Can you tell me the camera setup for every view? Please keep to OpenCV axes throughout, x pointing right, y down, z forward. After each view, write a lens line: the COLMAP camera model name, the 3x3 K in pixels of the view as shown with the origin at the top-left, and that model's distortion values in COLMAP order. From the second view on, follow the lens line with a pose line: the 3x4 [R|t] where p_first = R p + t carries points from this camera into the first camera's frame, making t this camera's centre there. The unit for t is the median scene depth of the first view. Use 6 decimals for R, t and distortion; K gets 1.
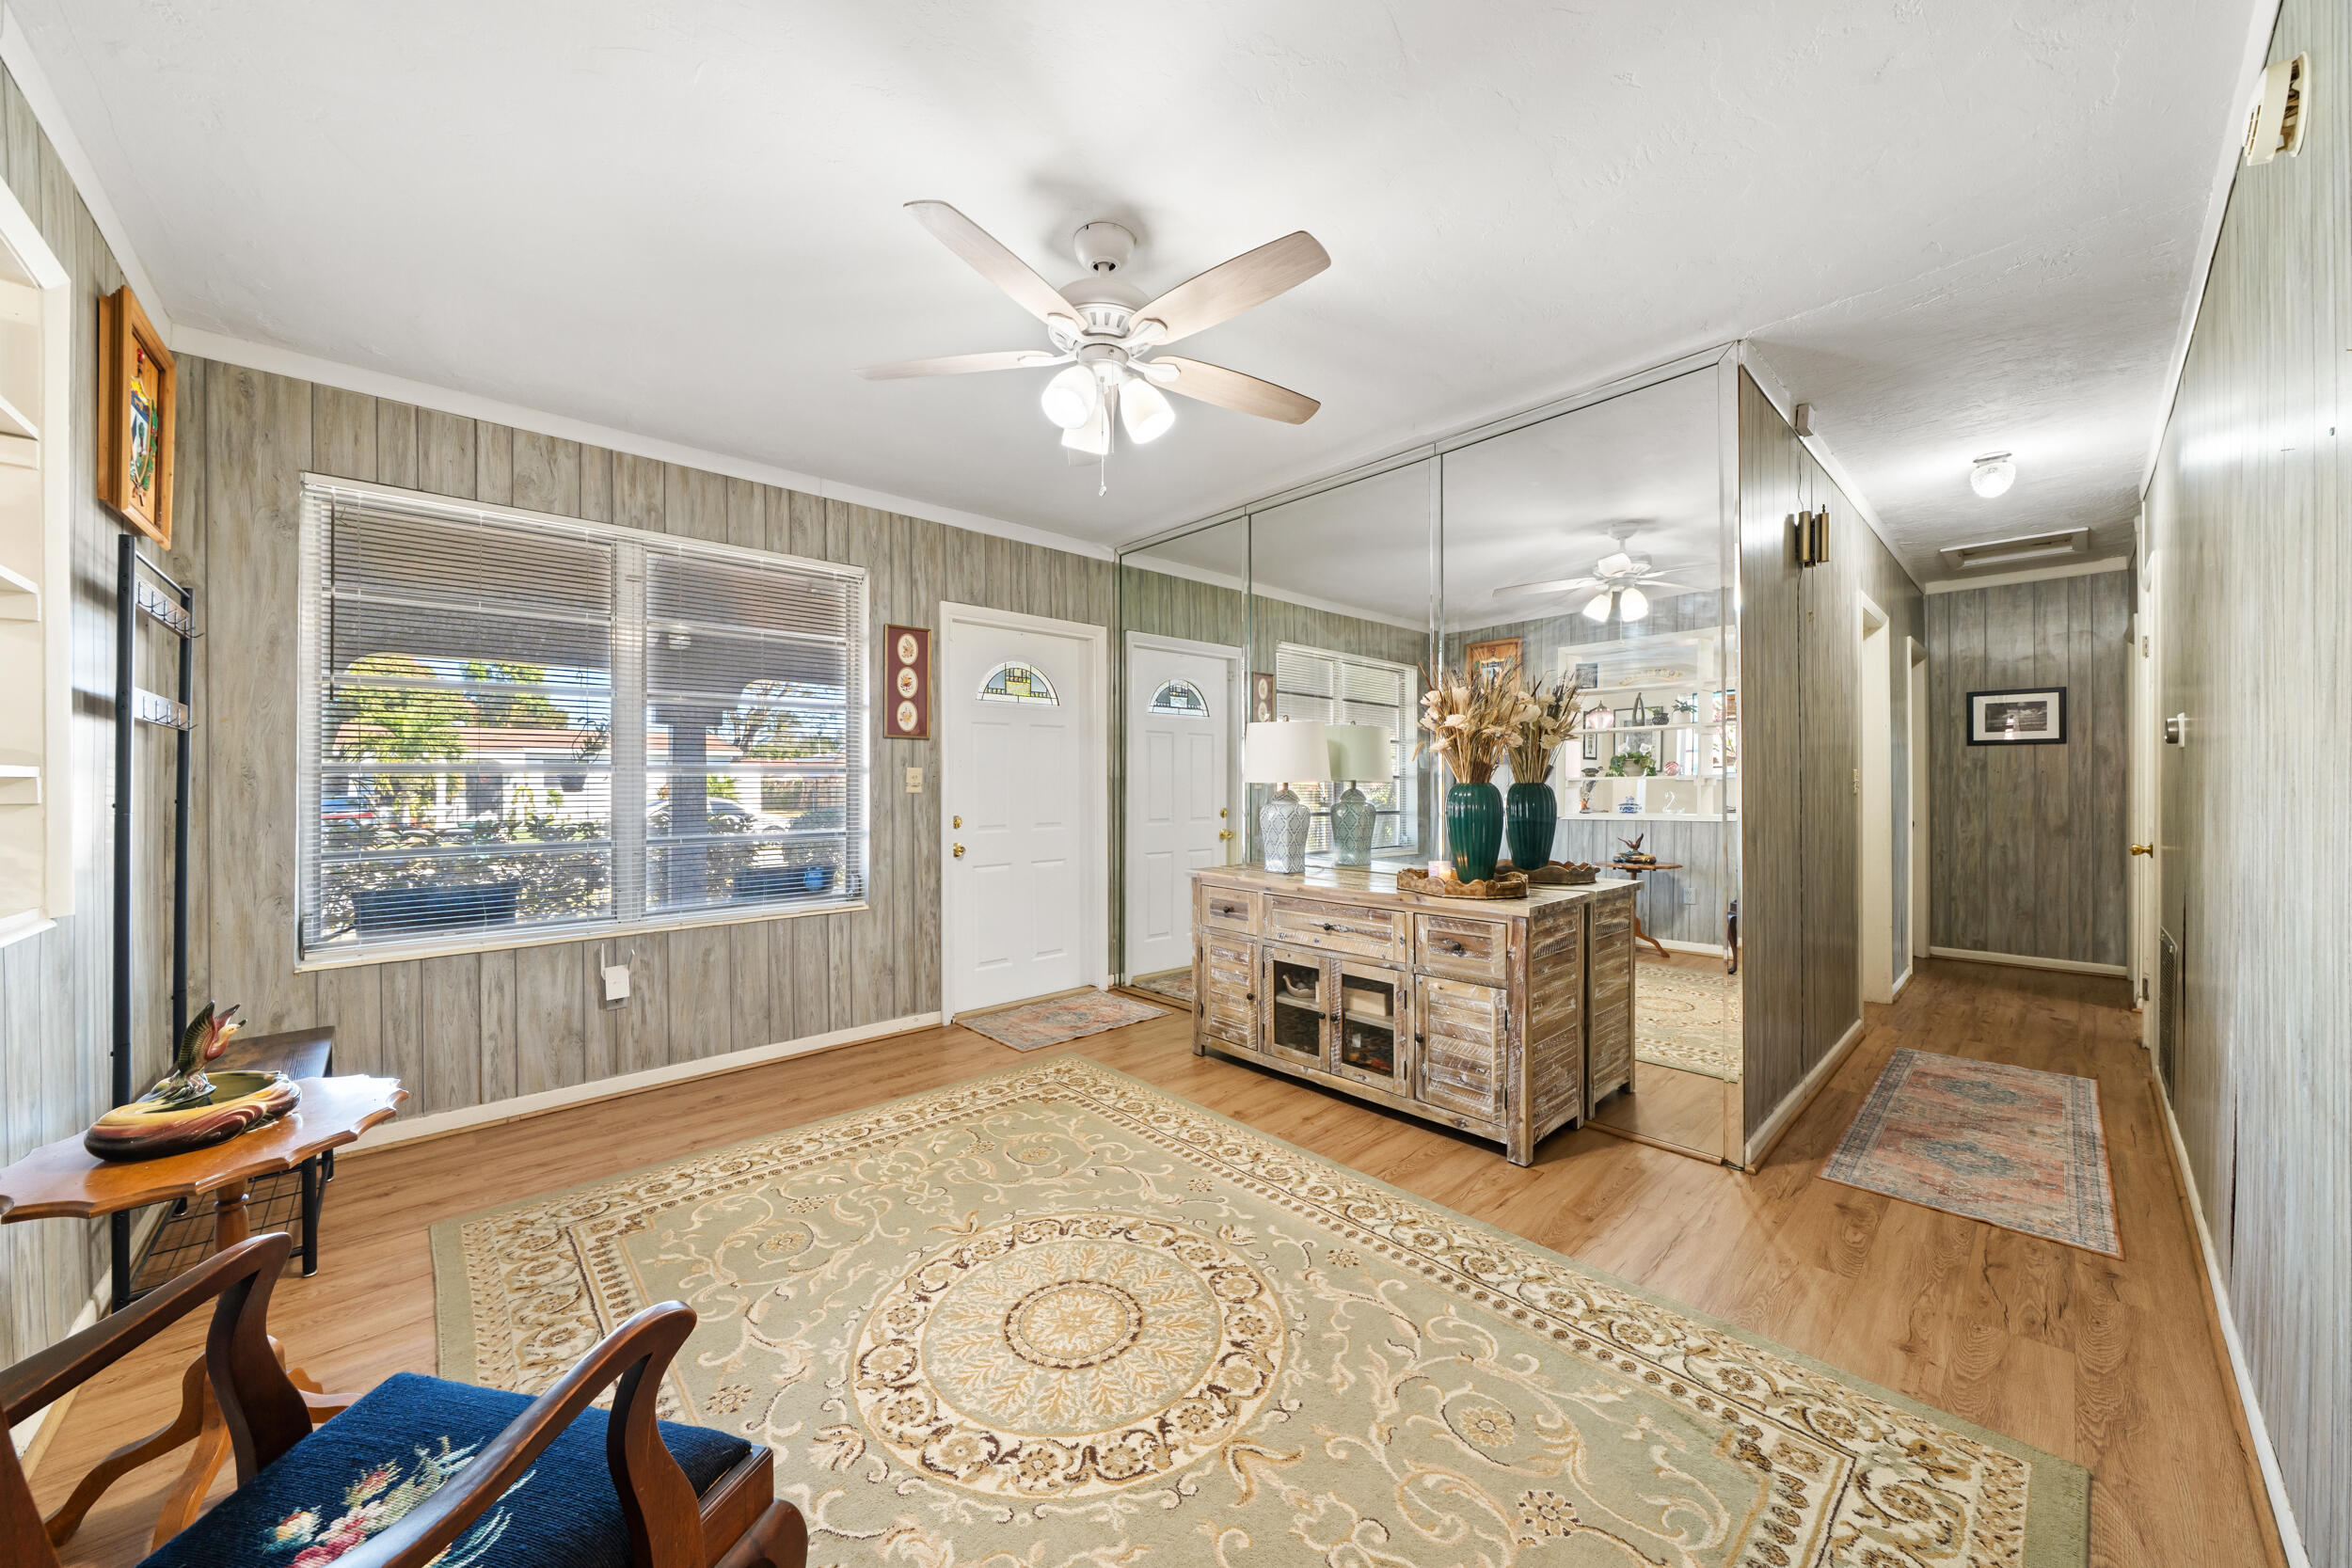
lens RADIAL K [[820.5, 0, 1158.5], [0, 820.5, 782.8], [0, 0, 1]] dist [0.000772, 0.000121]
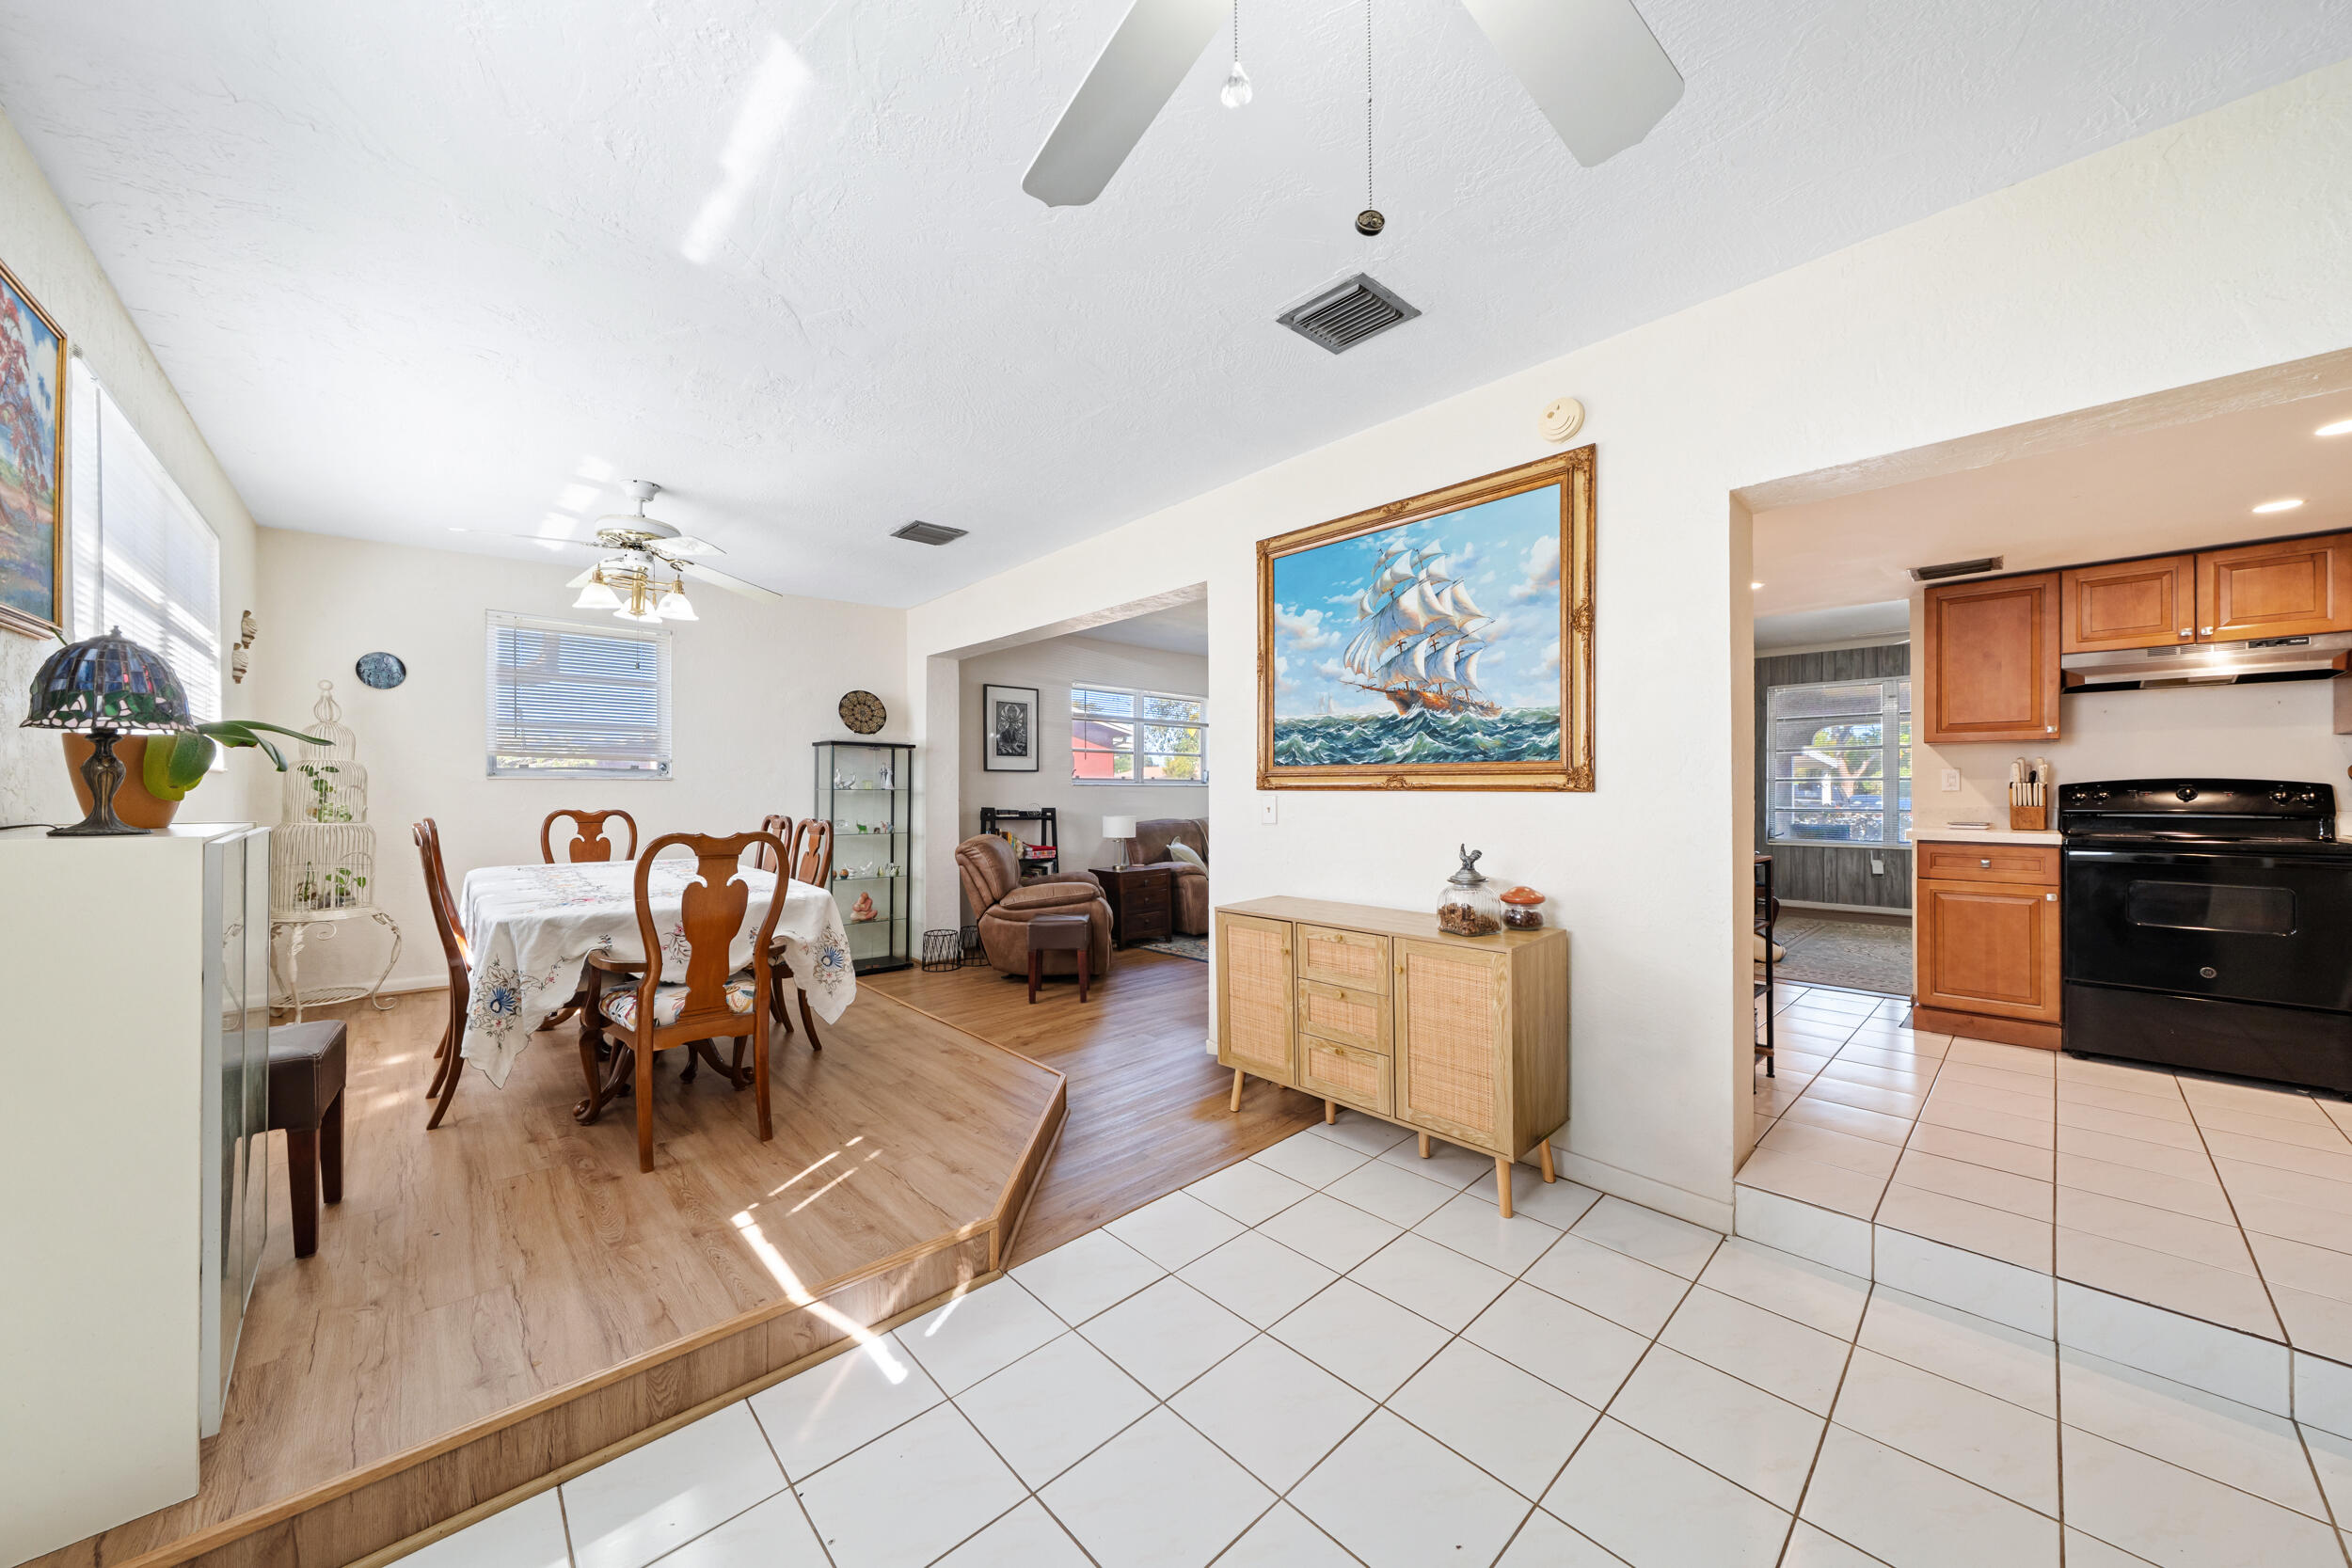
lens RADIAL K [[820.5, 0, 1158.5], [0, 820.5, 782.8], [0, 0, 1]] dist [0.000772, 0.000121]
pose [[0.004960, -0.003197, -0.999983, 1.707078], [-0.001302, 0.999994, -0.003203, 0.004784], [0.999987, 0.001318, 0.004956, -1.105960]]
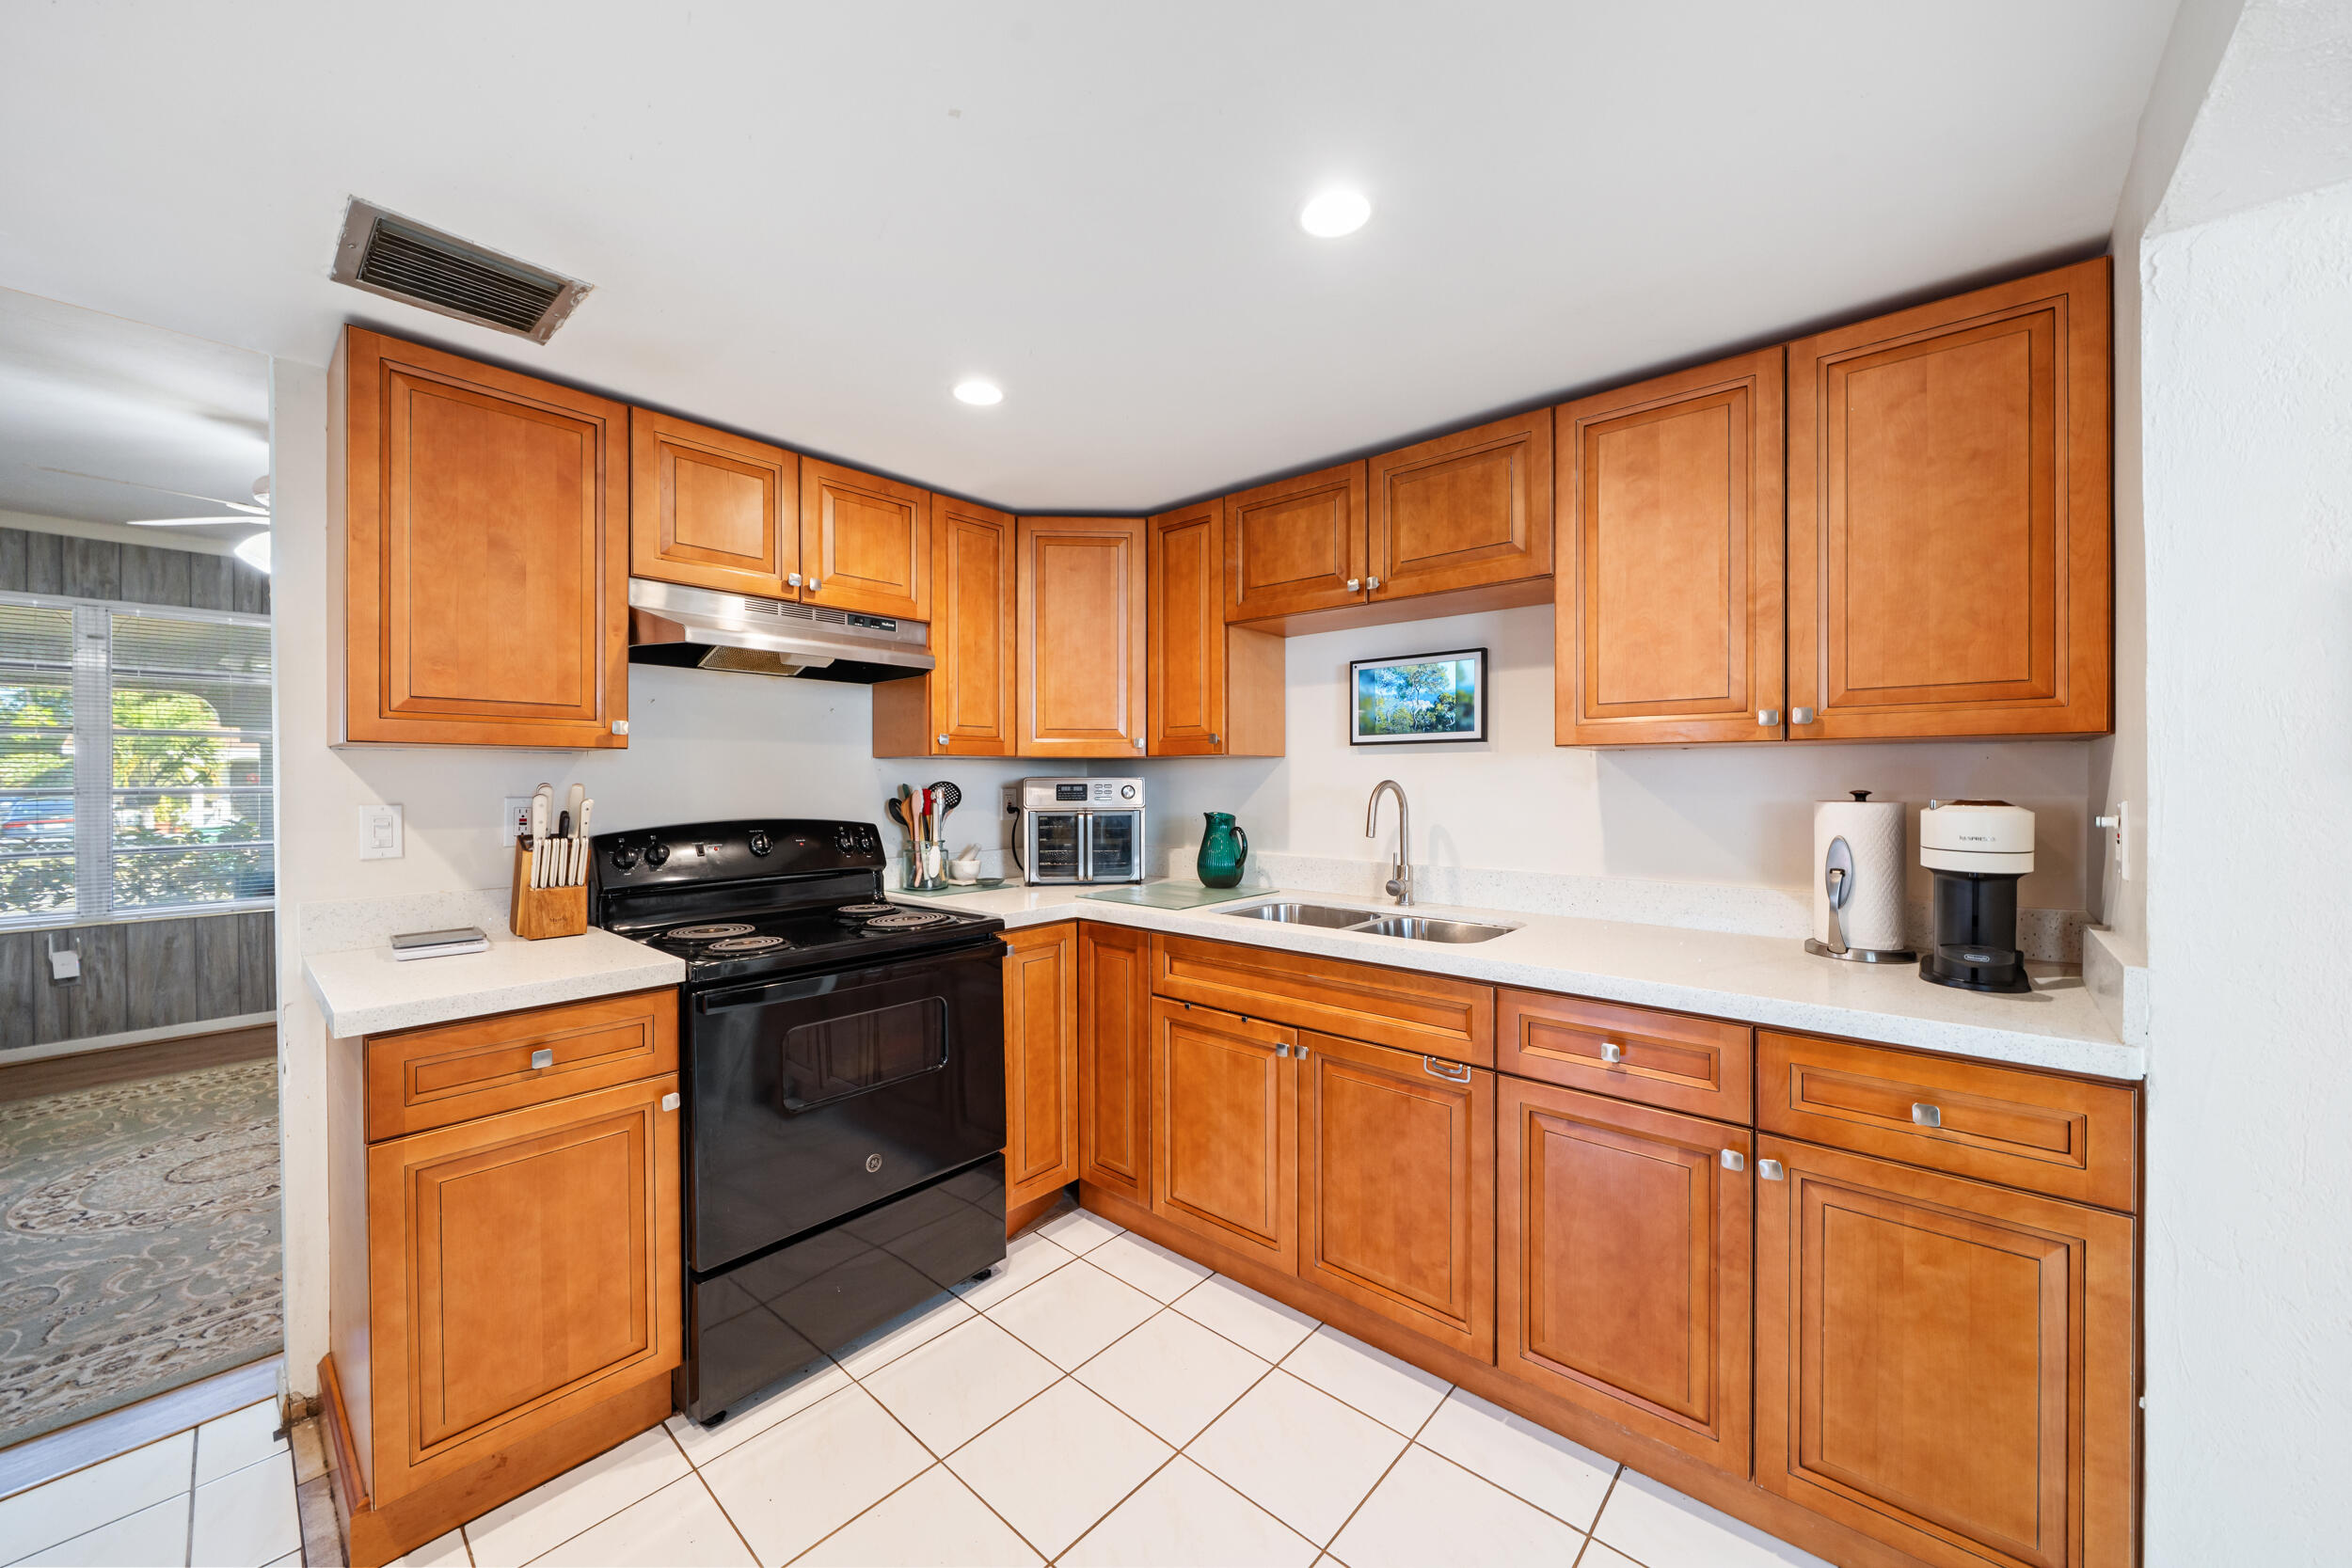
lens RADIAL K [[849.0, 0, 1176.0], [0, 849.0, 784.0], [0, 0, 1]] dist [0.000401, 0.000144]
pose [[0.994716, 0.001082, 0.102659, 0.860604], [-0.001961, 0.999962, 0.008466, -0.044366], [-0.102646, -0.008623, 0.994681, -0.443316]]
